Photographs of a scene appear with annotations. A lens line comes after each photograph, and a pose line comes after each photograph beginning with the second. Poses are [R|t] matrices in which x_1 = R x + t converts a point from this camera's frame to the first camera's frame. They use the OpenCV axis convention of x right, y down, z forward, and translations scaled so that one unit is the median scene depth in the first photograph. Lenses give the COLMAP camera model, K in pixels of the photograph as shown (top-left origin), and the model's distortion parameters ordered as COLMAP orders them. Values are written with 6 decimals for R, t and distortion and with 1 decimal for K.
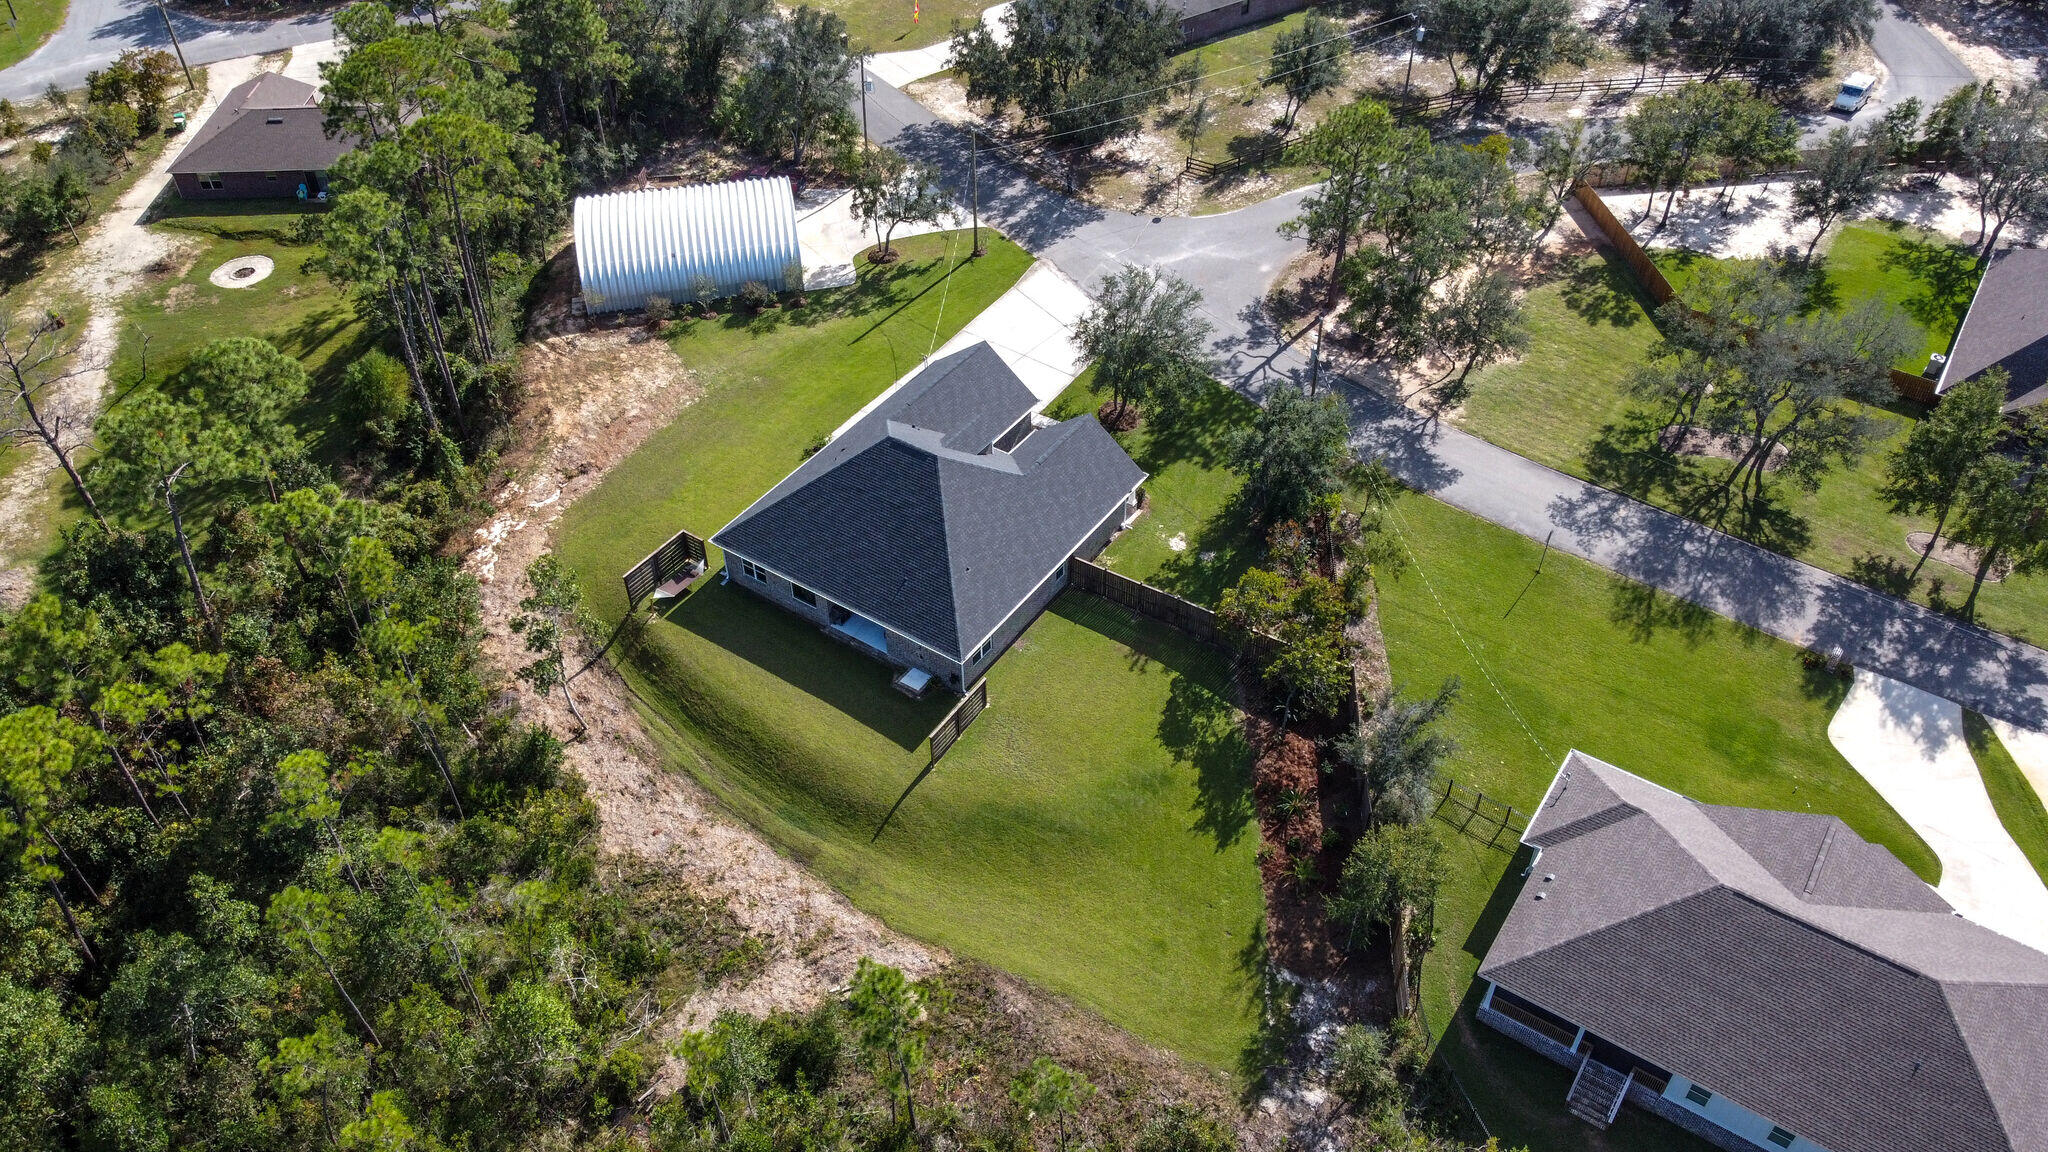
lens RADIAL K [[1560.6, 0, 1024.6], [0, 1560.6, 564.6], [0, 0, 1]] dist [-0.012787, -0.010281]
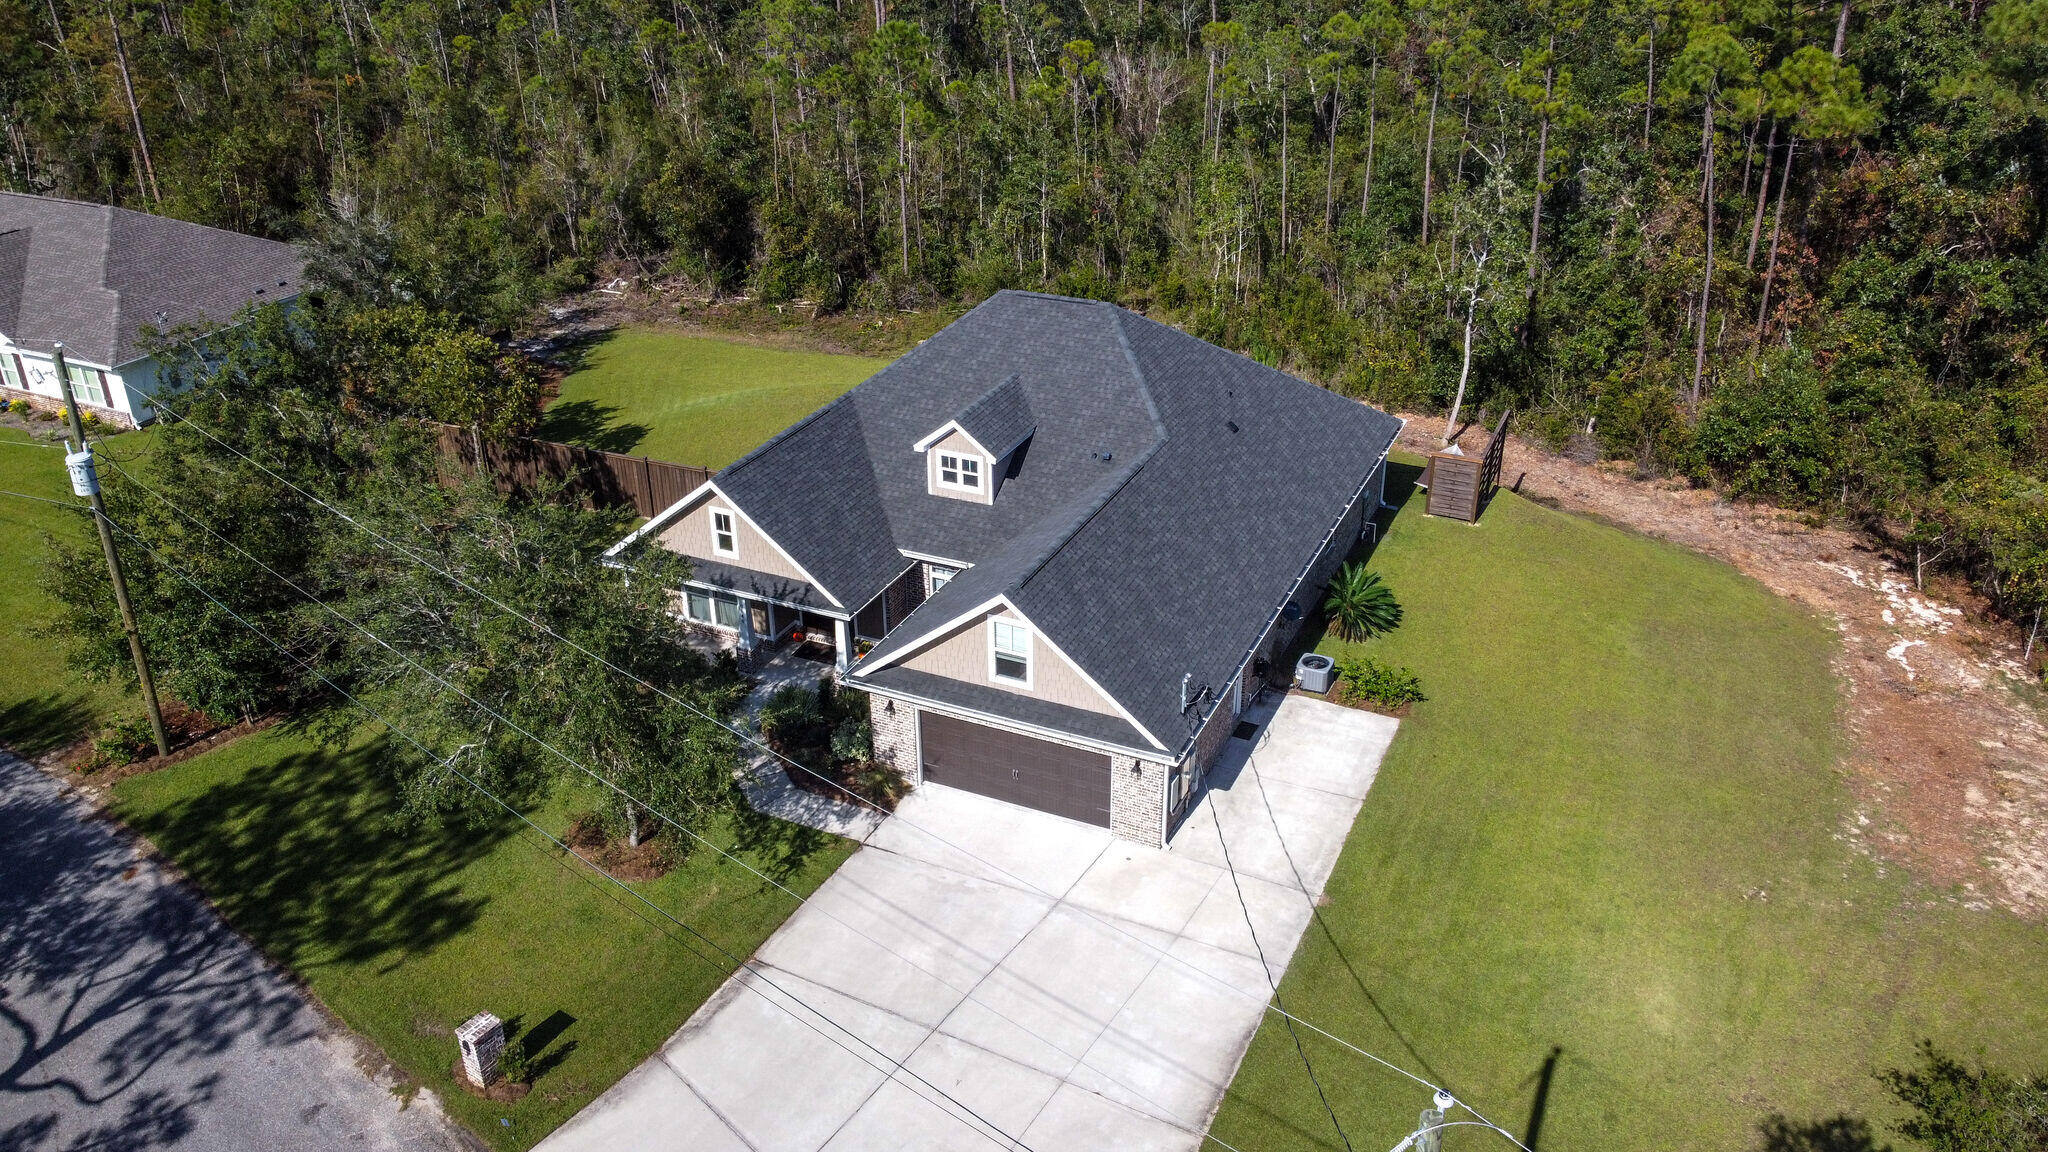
lens RADIAL K [[1565.9, 0, 1030.0], [0, 1565.9, 574.5], [0, 0, 1]] dist [-0.015160, -0.005092]
pose [[-0.986673, 0.088973, -0.136236, 0.015363], [-0.094516, 0.368144, 0.924952, -0.502751], [0.132450, 0.925502, -0.354828, 1.219603]]
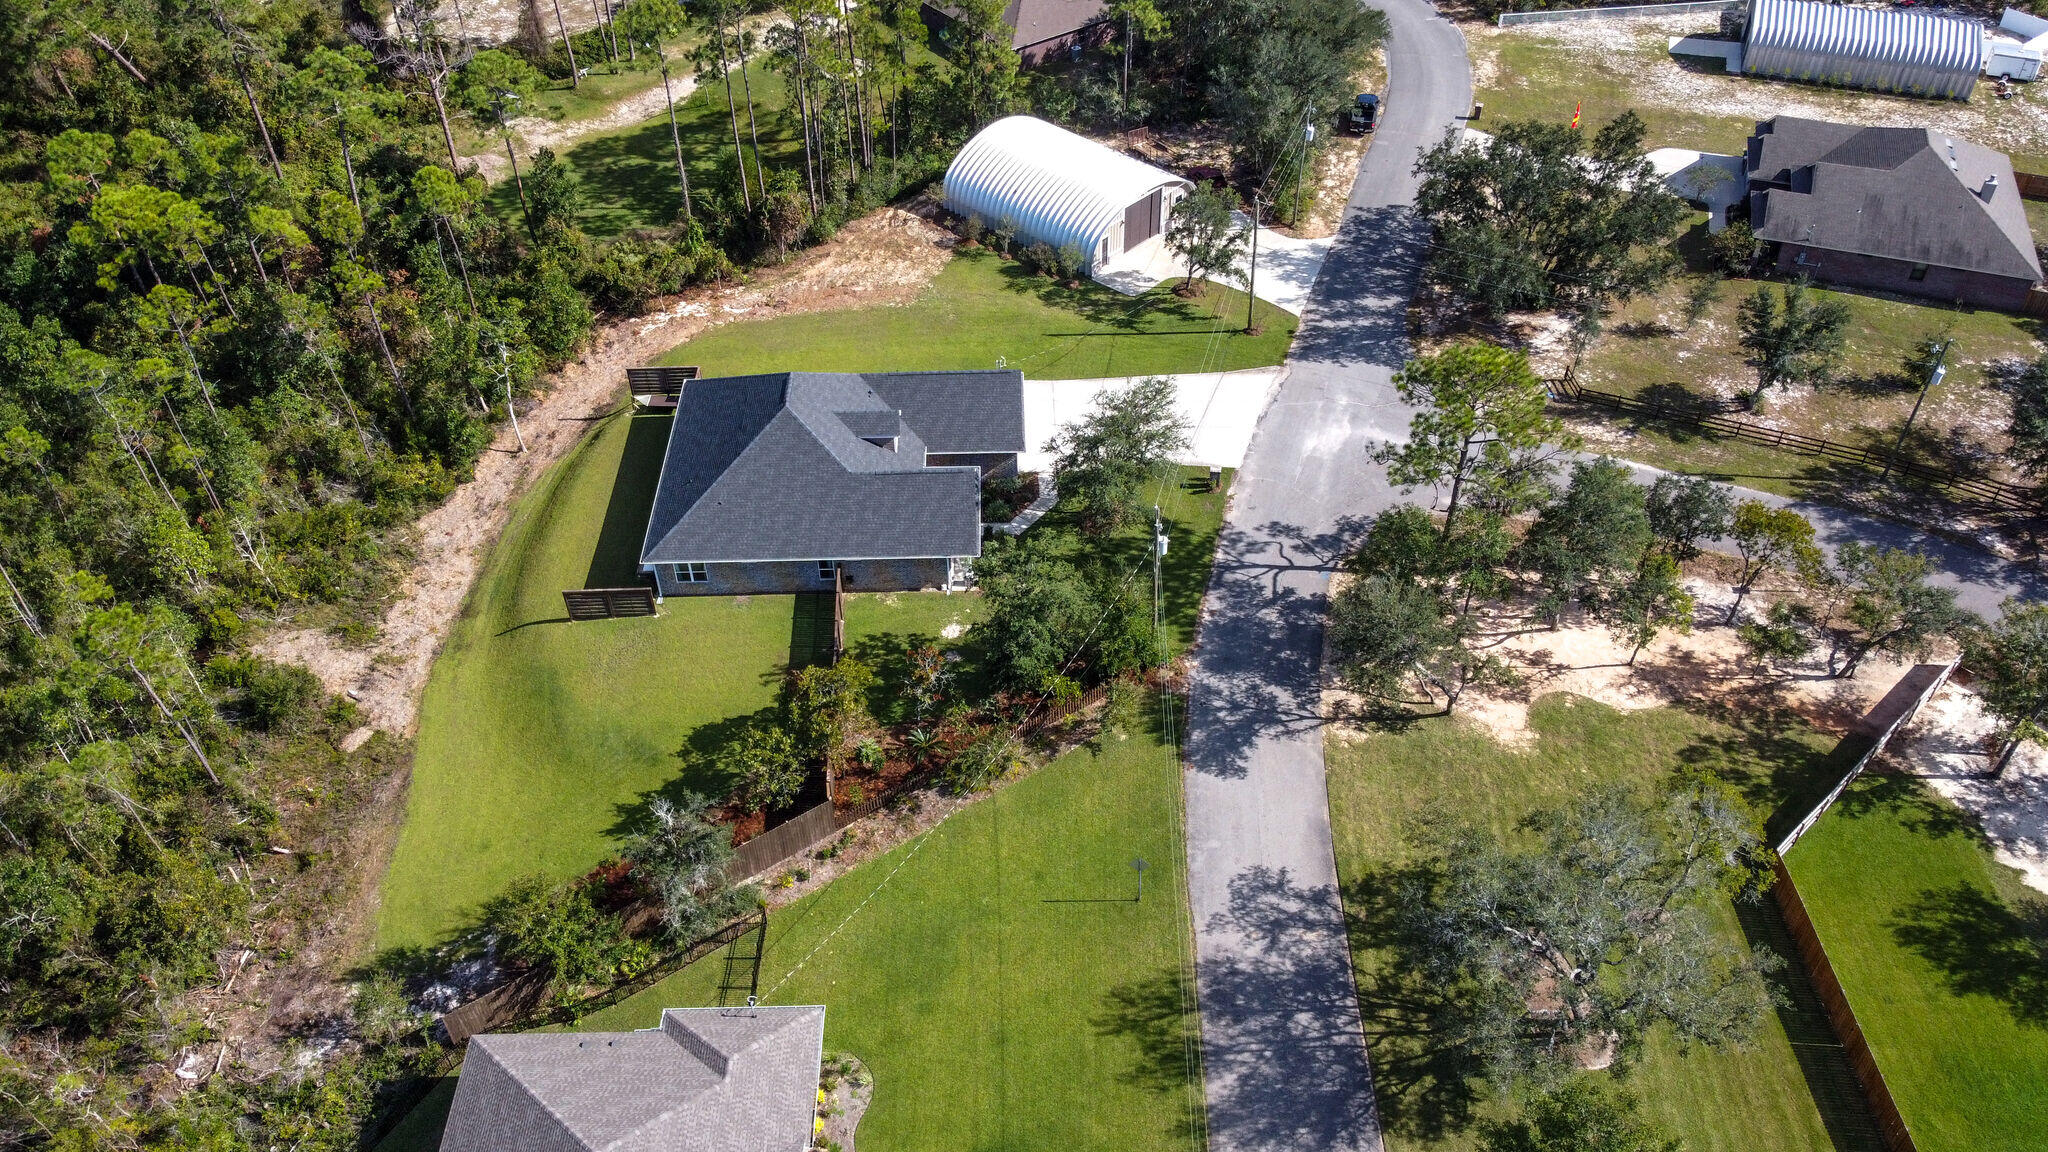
lens RADIAL K [[1566.2, 0, 1034.1], [0, 1566.2, 571.3], [0, 0, 1]] dist [-0.005532, -0.004217]
pose [[0.580764, 0.547711, -0.602267, 0.693789], [-0.540345, 0.812705, 0.218034, -0.282303], [0.608885, 0.198806, 0.767942, 0.306789]]
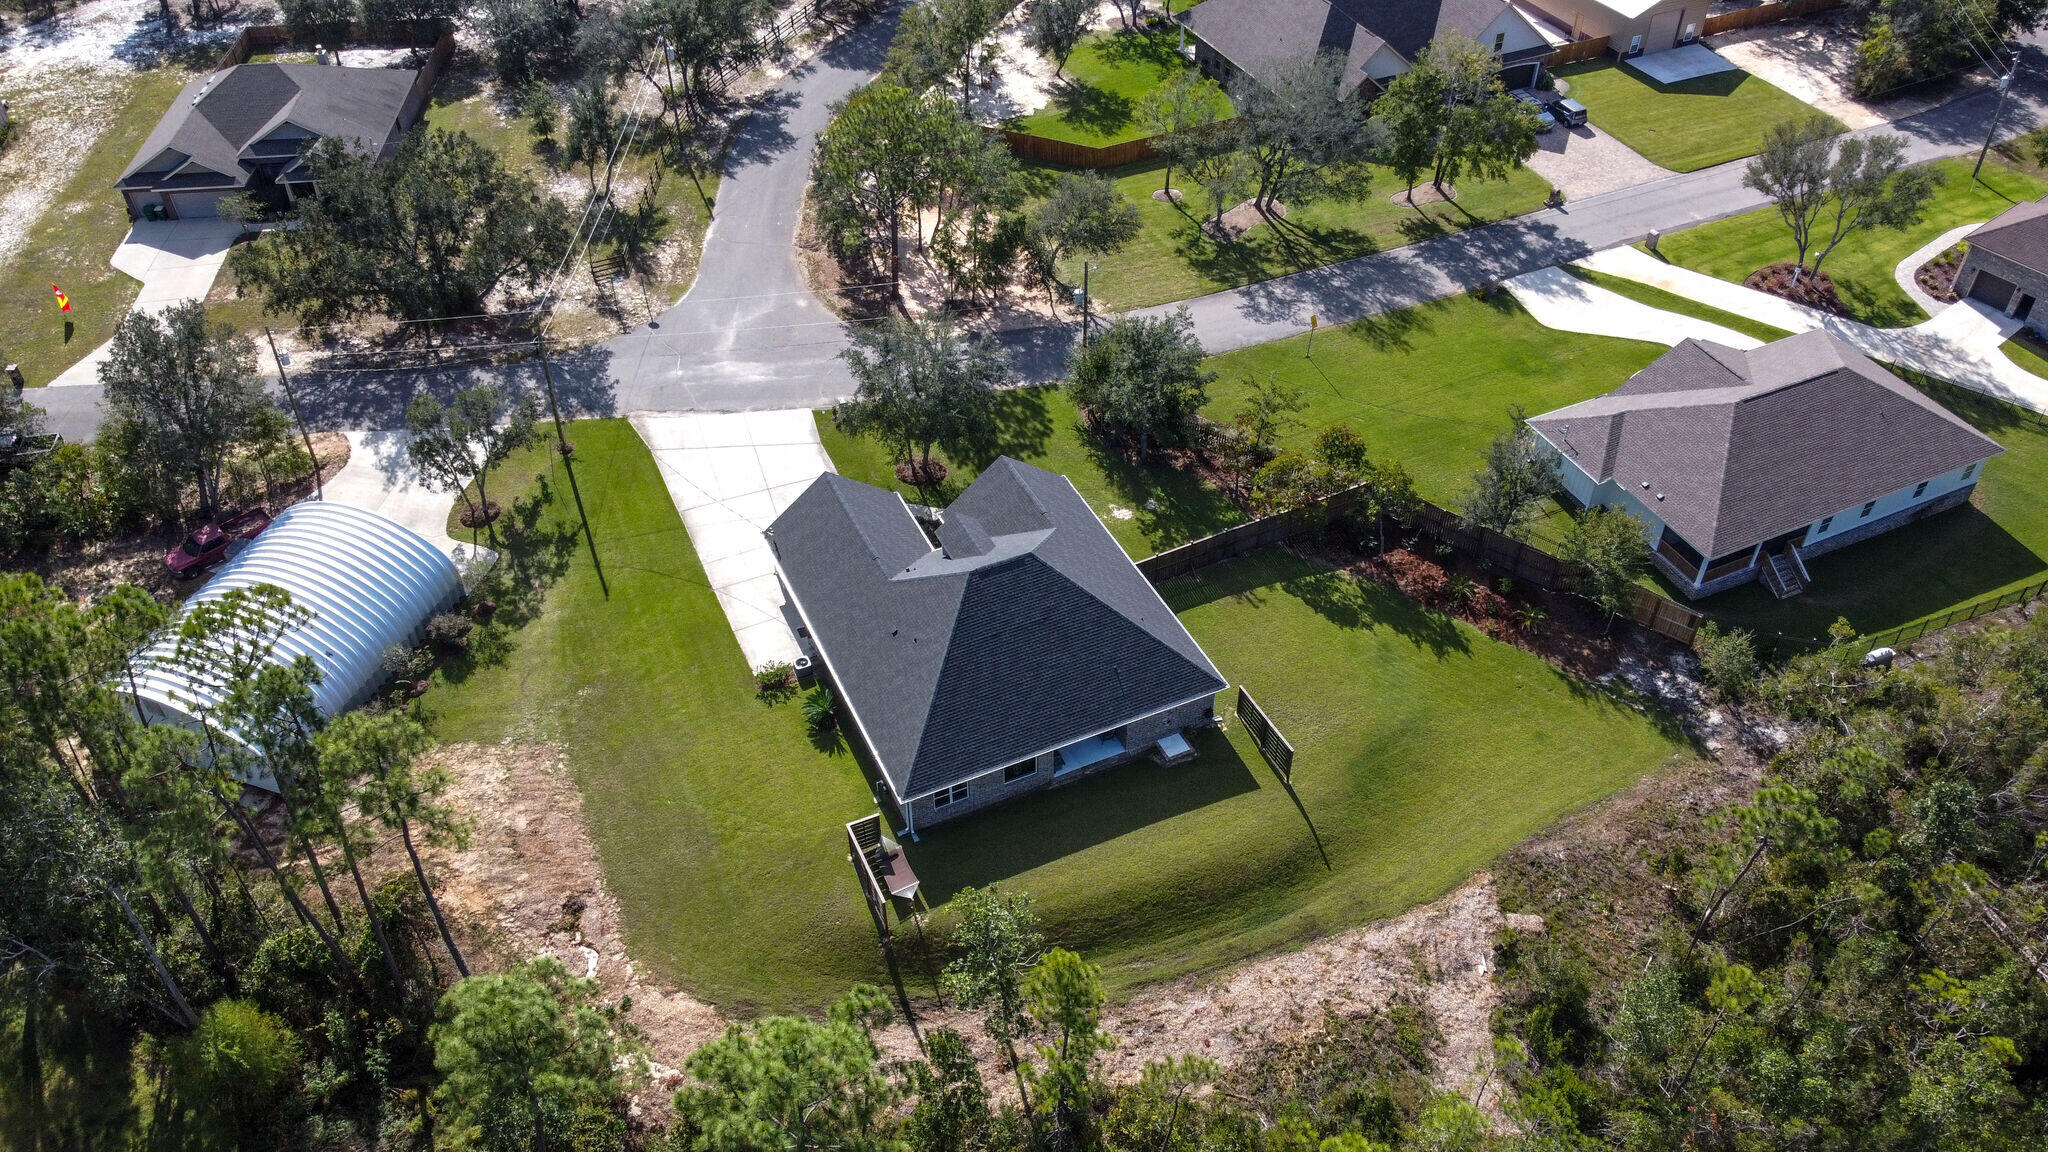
lens RADIAL K [[1556.8, 0, 1014.6], [0, 1556.8, 573.5], [0, 0, 1]] dist [-0.006371, -0.004418]
pose [[0.518210, -0.567876, 0.639512, -0.620085], [0.573604, 0.785407, 0.232624, -0.264089], [-0.634379, 0.246278, 0.732742, 0.325897]]
